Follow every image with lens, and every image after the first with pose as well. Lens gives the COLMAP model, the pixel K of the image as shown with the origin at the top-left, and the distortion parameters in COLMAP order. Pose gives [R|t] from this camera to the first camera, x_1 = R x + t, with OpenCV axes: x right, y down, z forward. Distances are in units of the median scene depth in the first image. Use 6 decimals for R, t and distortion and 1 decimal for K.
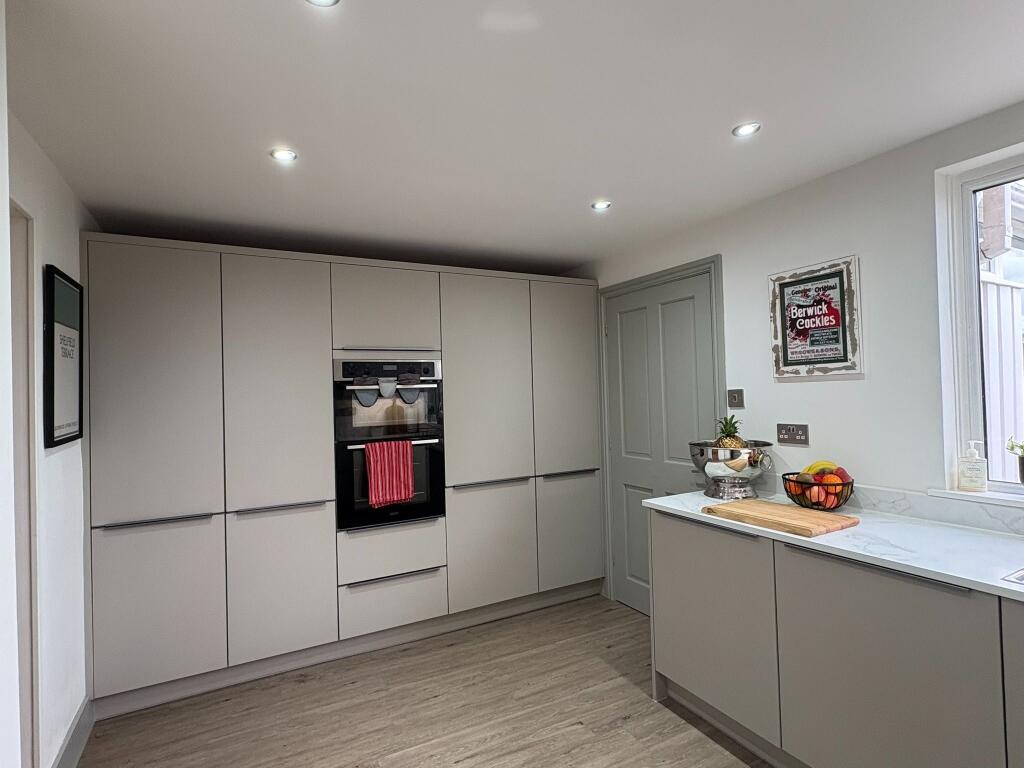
lens RADIAL K [[525.4, 0, 512.0], [0, 525.4, 384.0], [0, 0, 1]] dist [0.000665, 0.000016]
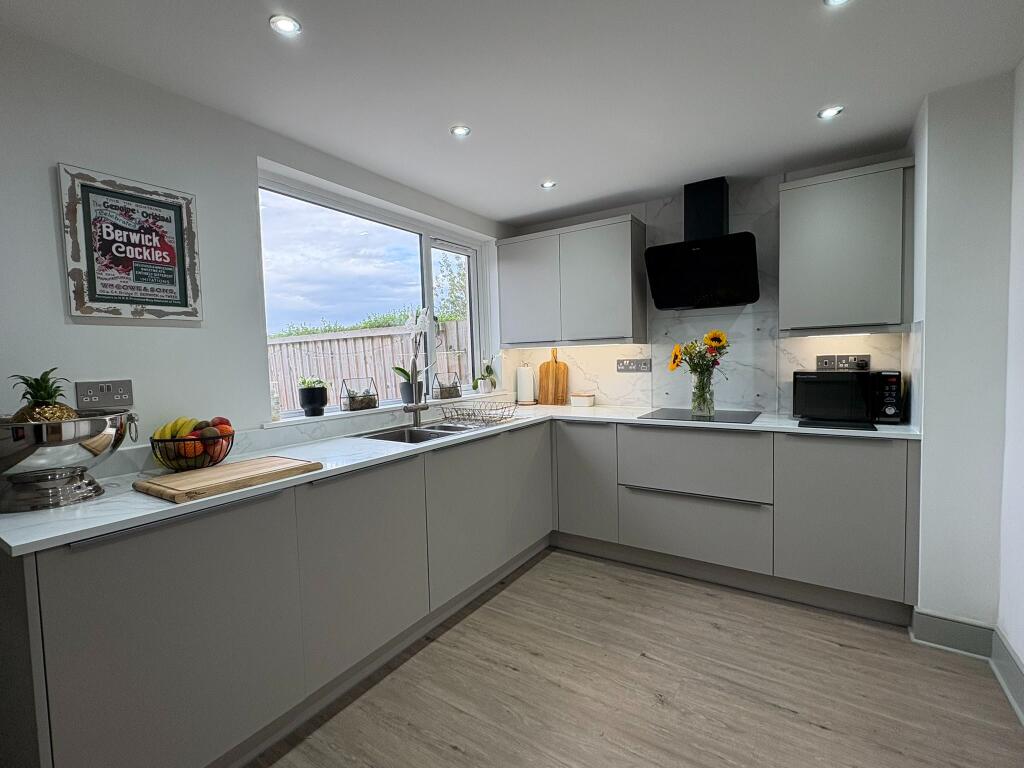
lens RADIAL K [[478.2, 0, 512.0], [0, 478.2, 384.0], [0, 0, 1]] dist [-0.000510, -0.000206]
pose [[-0.480448, -0.009090, 0.876976, -0.356799], [0.023392, 0.999458, 0.023174, 0.082412], [-0.876711, 0.031648, -0.479975, 0.860147]]
